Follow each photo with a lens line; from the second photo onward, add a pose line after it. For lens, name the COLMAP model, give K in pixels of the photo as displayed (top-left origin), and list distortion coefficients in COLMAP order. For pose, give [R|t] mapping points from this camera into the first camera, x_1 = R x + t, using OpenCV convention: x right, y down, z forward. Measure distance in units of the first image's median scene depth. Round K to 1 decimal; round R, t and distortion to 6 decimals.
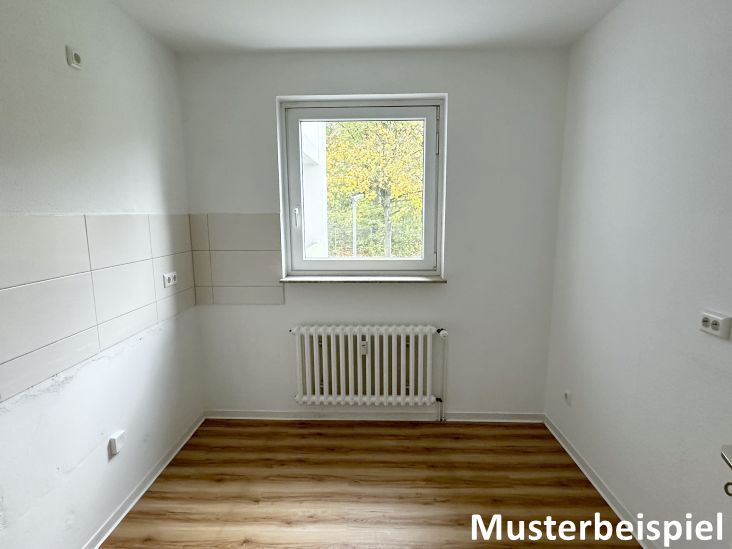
lens RADIAL K [[407.6, 0, 366.3], [0, 407.6, 266.8], [0, 0, 1]] dist [0.000178, 0.000294]
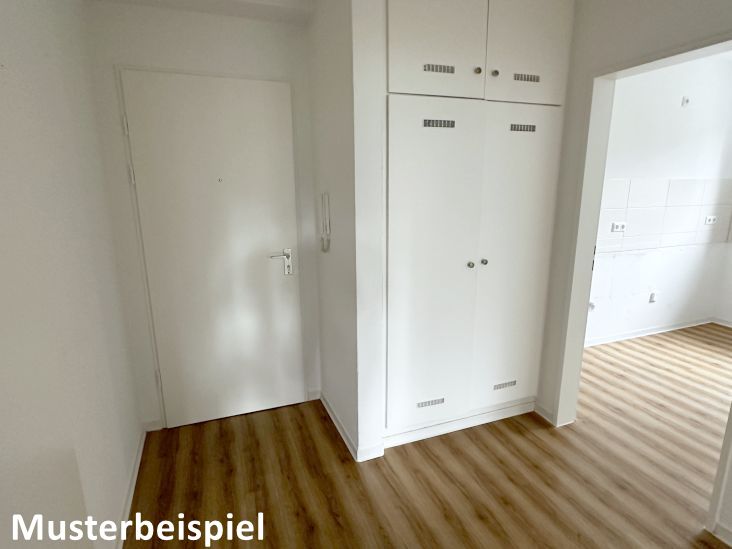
lens RADIAL K [[407.6, 0, 364.3], [0, 407.6, 275.9], [0, 0, 1]] dist [0.000178, 0.000294]
pose [[0.371998, 0.219853, -0.901822, 0.533887], [-0.128265, 0.974401, 0.184638, 0.128215], [0.919329, 0.046987, 0.390674, -0.917195]]
